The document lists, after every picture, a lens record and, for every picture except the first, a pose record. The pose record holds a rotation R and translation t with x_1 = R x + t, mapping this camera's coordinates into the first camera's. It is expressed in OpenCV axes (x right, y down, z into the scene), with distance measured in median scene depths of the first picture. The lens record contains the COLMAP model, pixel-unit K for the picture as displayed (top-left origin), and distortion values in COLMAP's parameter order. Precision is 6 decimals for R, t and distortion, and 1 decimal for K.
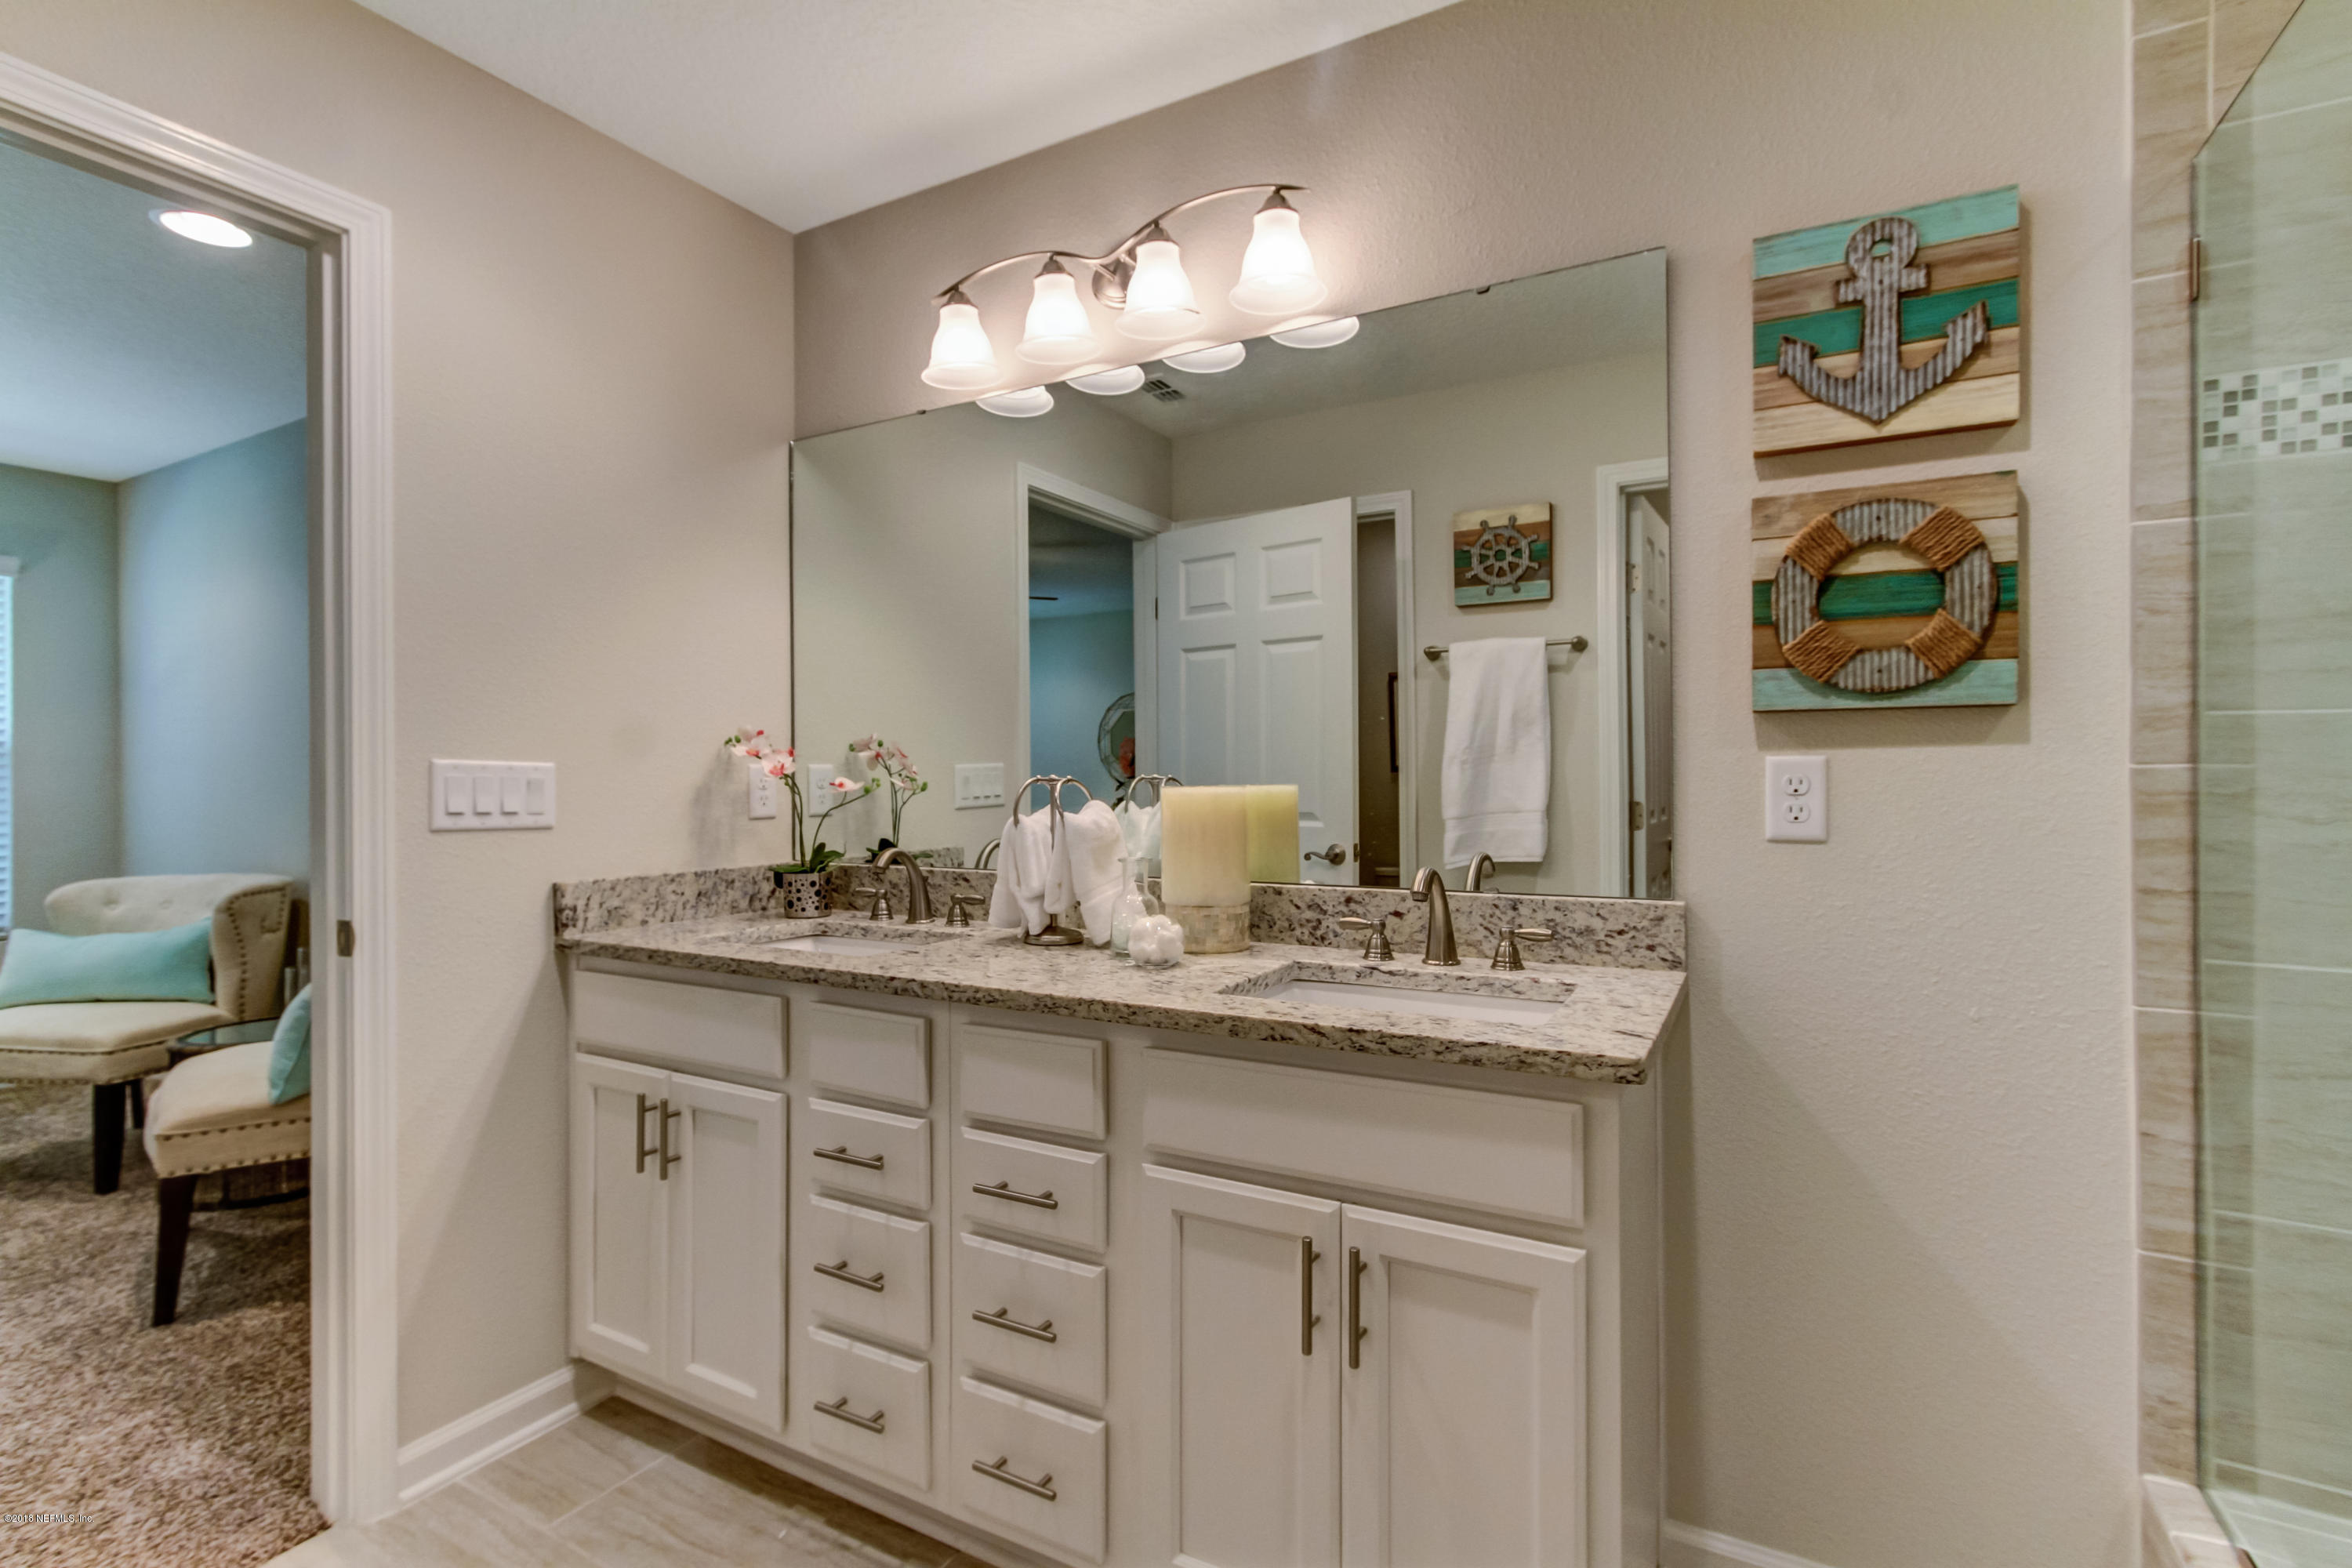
lens RADIAL K [[1090.7, 0, 1160.1], [0, 1090.7, 776.8], [0, 0, 1]] dist [-0.009330, 0.005252]
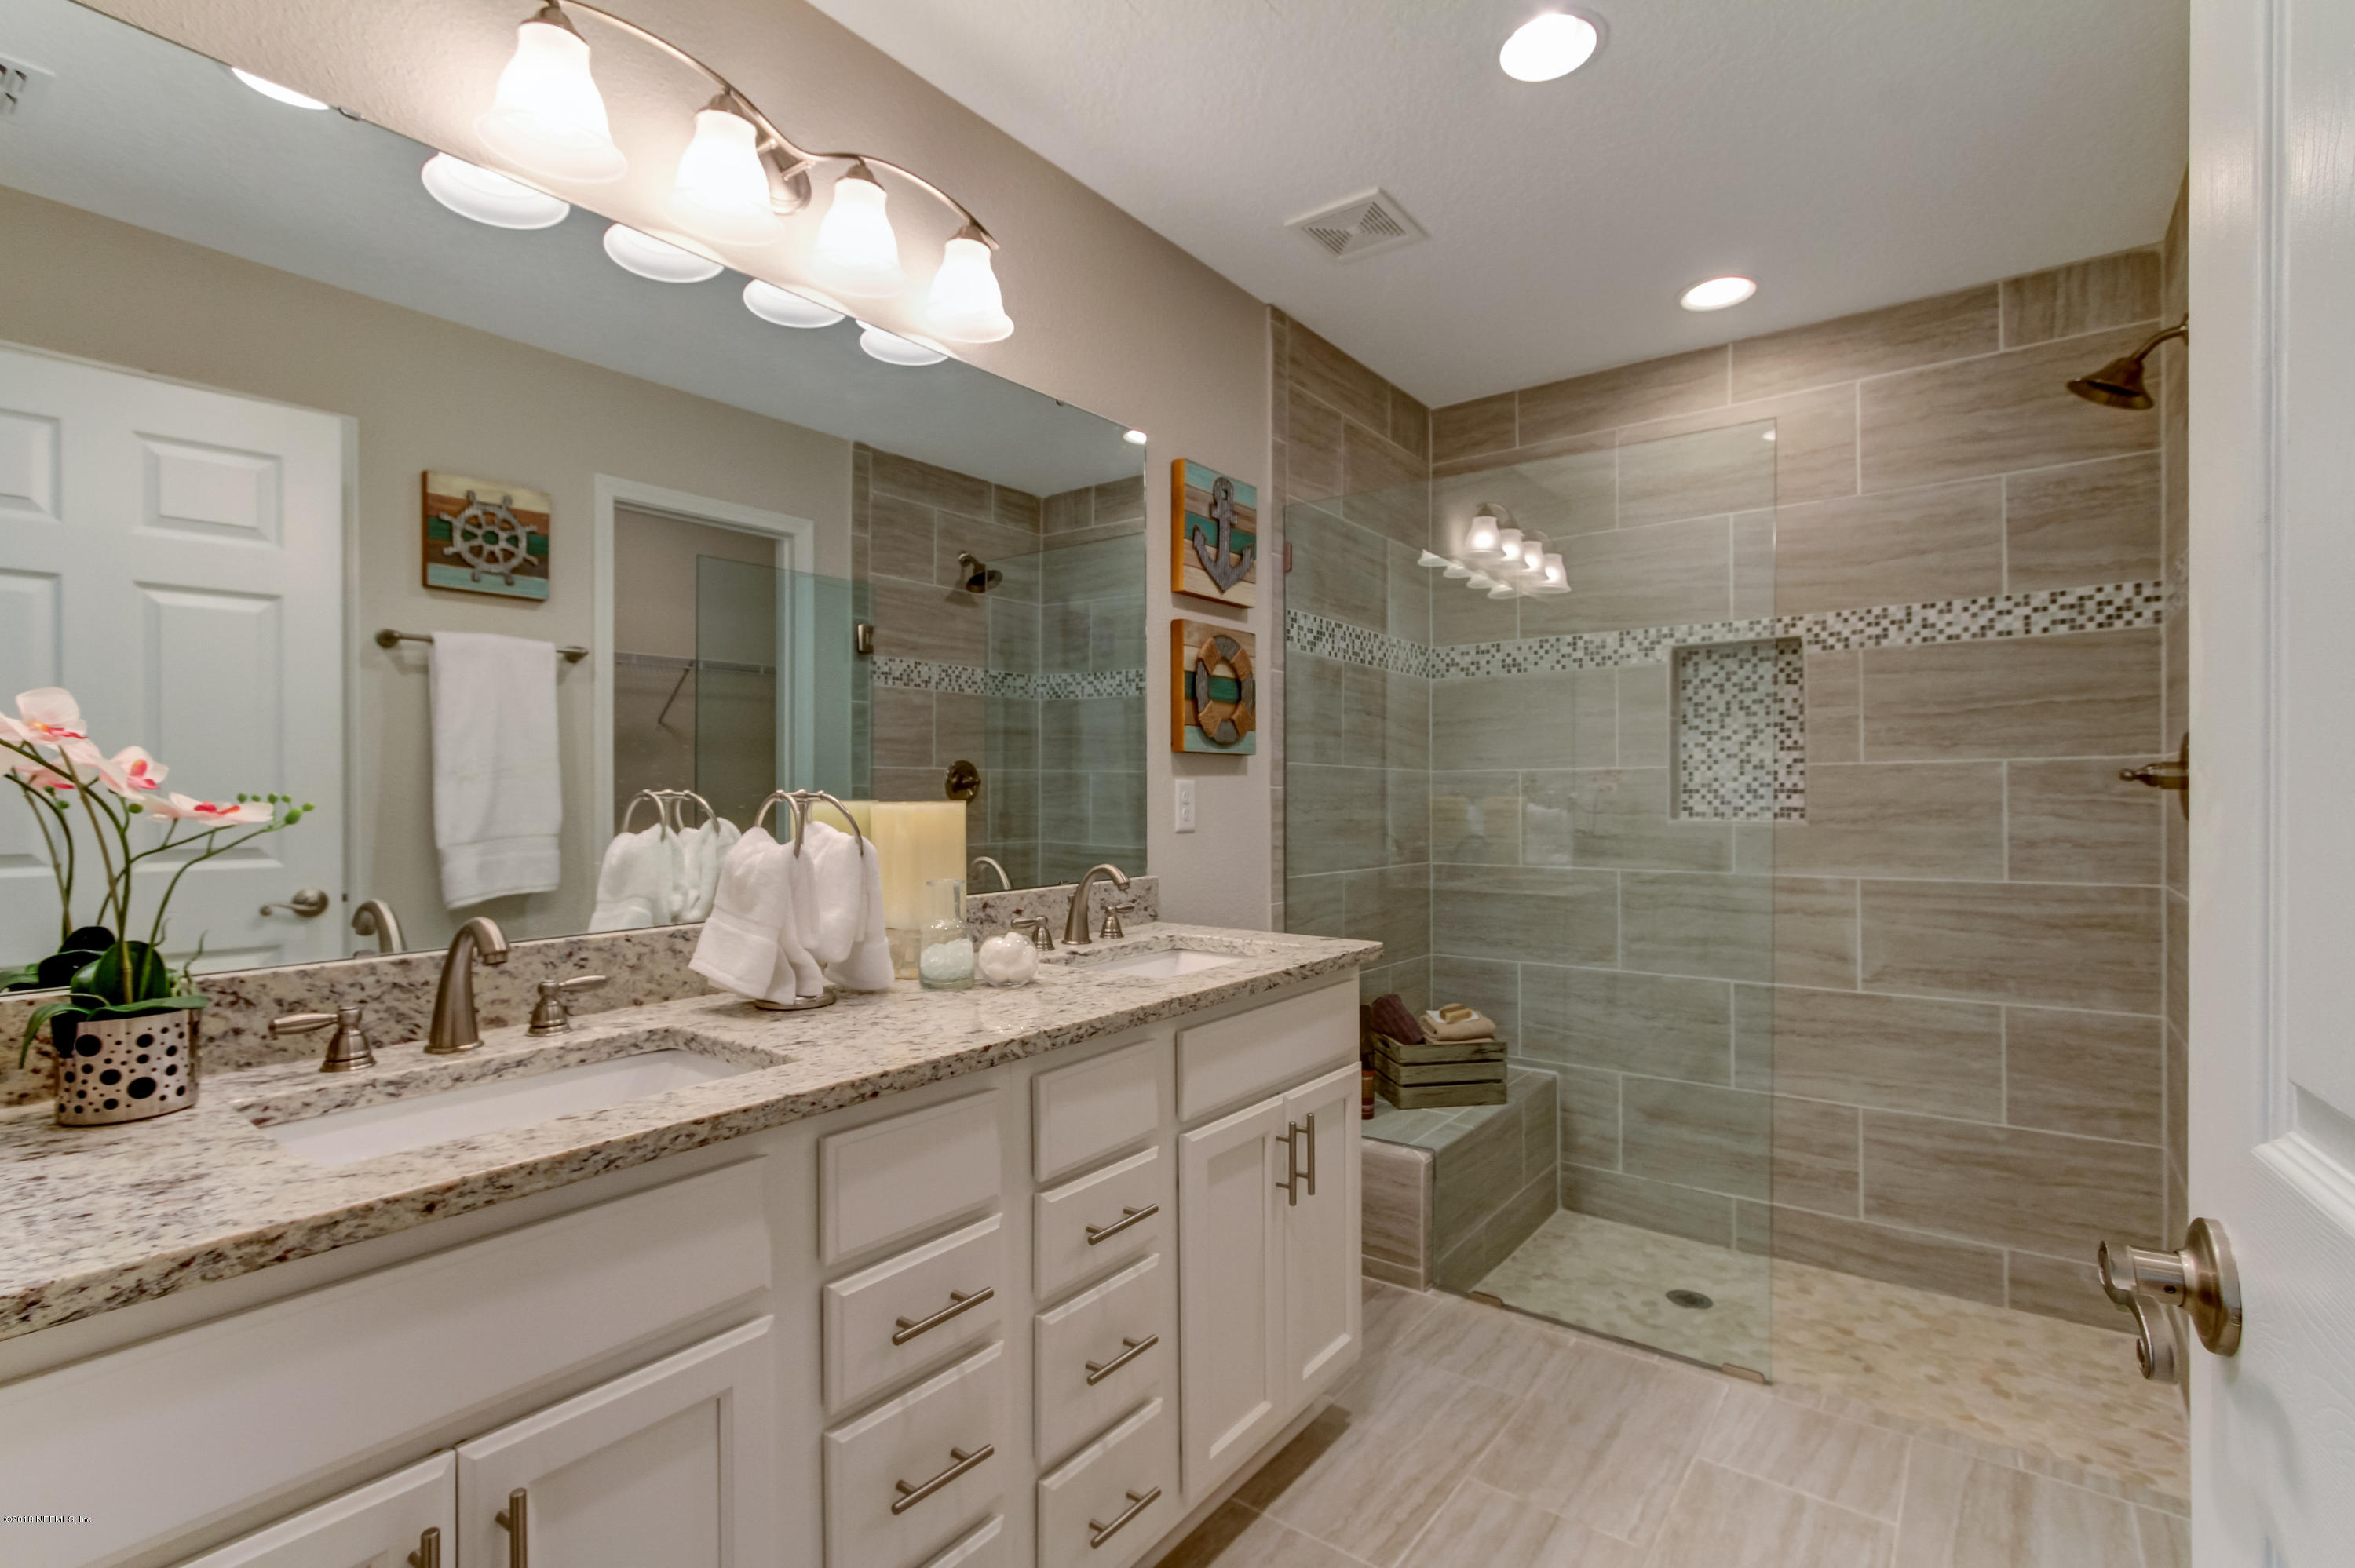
lens RADIAL K [[1091.9, 0, 1164.6], [0, 1091.9, 800.3], [0, 0, 1]] dist [-0.009330, 0.005252]
pose [[0.139235, -0.004867, 0.990247, -0.839797], [0.003389, 0.999984, 0.004438, 0.003462], [-0.990254, 0.002737, 0.139250, 0.640069]]
